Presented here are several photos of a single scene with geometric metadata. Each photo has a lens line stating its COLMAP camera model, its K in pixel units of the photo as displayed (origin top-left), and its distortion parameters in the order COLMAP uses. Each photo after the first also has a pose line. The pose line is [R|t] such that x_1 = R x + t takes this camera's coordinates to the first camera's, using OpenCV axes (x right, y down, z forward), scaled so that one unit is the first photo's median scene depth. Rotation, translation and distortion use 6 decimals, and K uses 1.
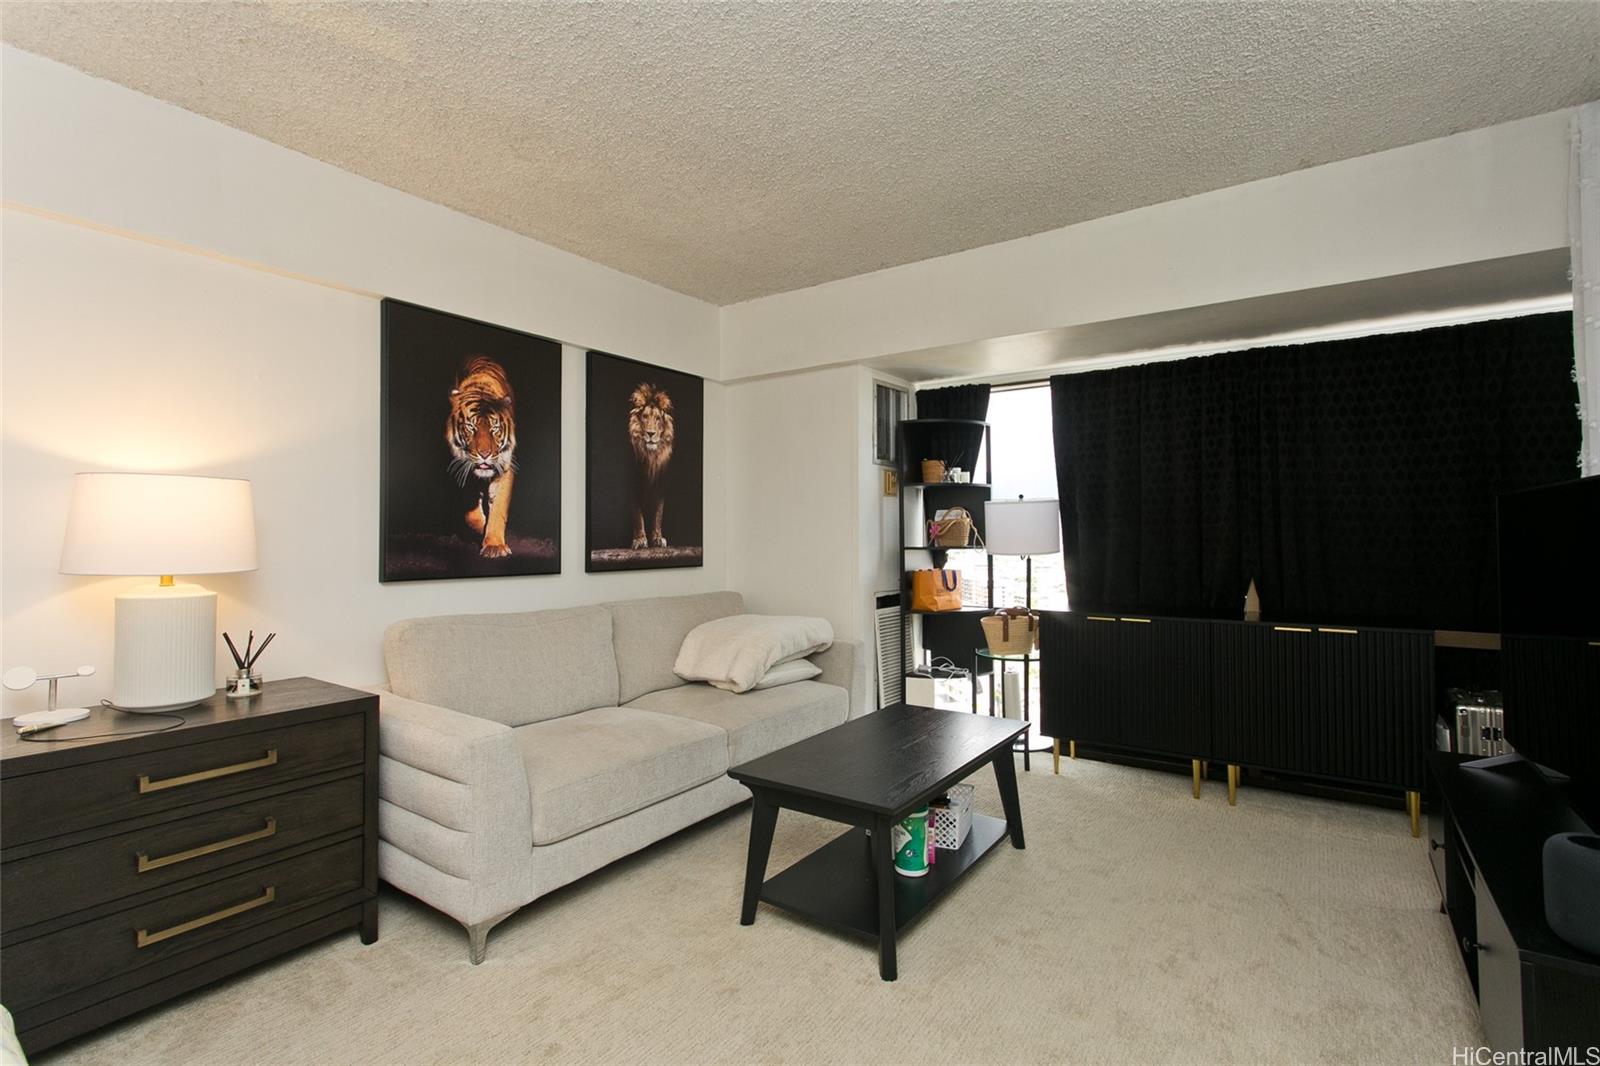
lens RADIAL K [[754.9, 0, 786.7], [0, 754.9, 524.2], [0, 0, 1]] dist [0.000961, 0.001756]
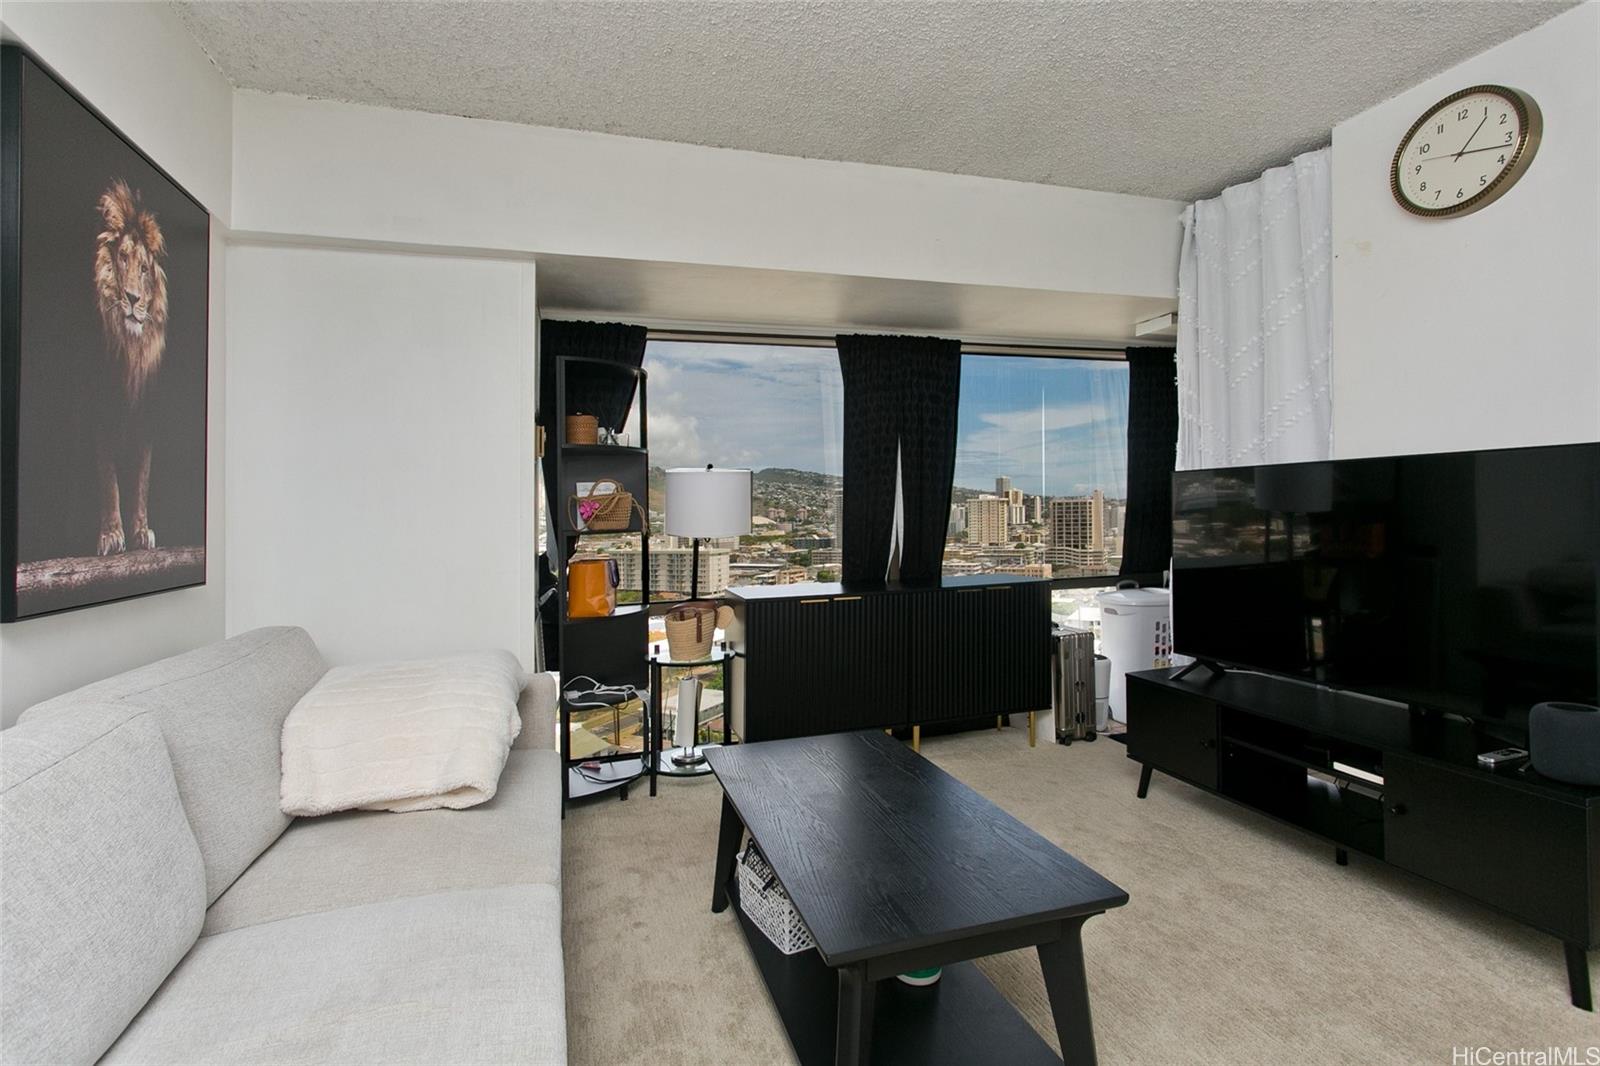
lens RADIAL K [[754.9, 0, 780.4], [0, 754.9, 518.1], [0, 0, 1]] dist [0.000961, 0.001756]
pose [[0.620607, -0.017432, 0.783928, -0.354058], [0.010107, 0.999848, 0.014233, 0.010676], [-0.784056, -0.000910, 0.620689, 0.496850]]
